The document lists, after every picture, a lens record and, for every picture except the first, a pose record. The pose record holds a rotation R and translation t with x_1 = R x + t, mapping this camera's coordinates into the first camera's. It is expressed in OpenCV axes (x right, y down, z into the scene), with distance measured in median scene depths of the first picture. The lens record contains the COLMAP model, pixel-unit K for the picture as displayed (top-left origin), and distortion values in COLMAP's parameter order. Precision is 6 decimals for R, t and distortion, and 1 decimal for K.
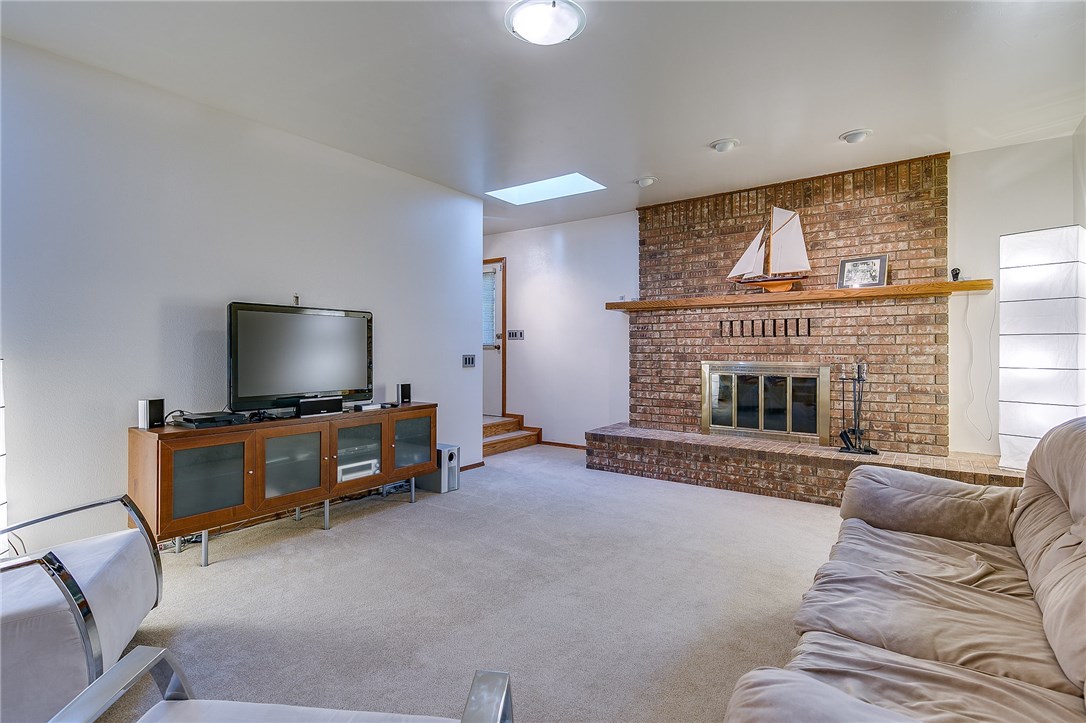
lens RADIAL K [[539.2, 0, 542.4], [0, 539.2, 352.8], [0, 0, 1]] dist [0.001023, -0.000120]
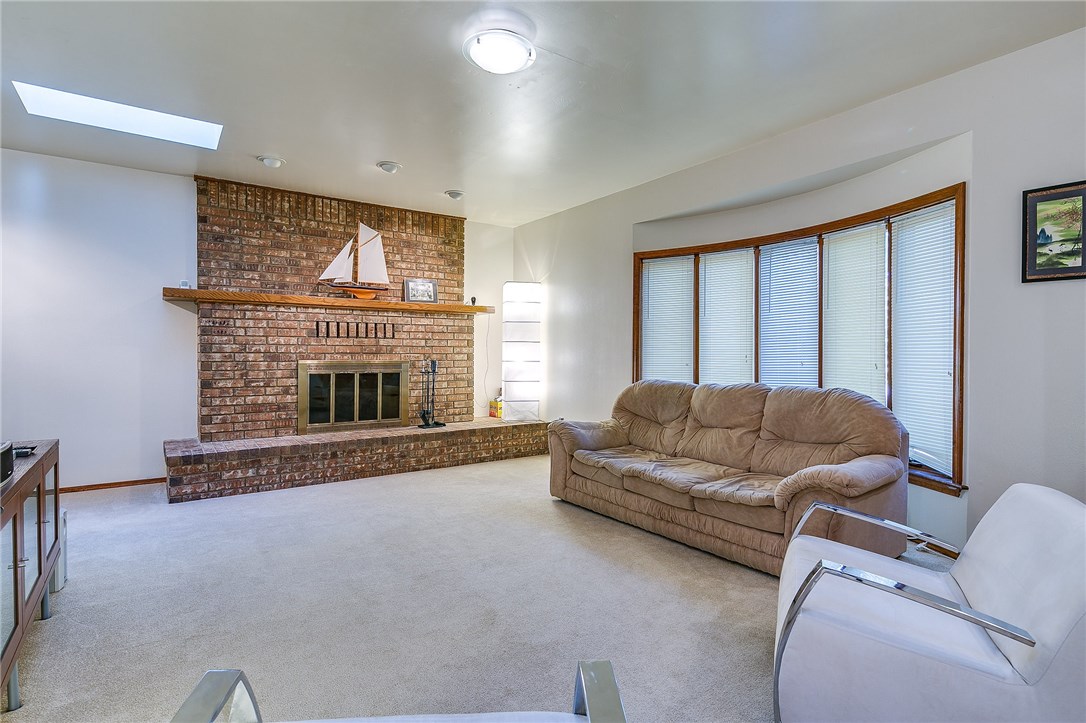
lens RADIAL K [[538.7, 0, 543.0], [0, 538.7, 361.5], [0, 0, 1]] dist [0.000088, -0.000157]
pose [[0.305001, -0.015763, 0.952221, -0.517953], [0.000083, 0.999863, 0.016525, 0.000468], [-0.952352, -0.004961, 0.304961, 0.287218]]
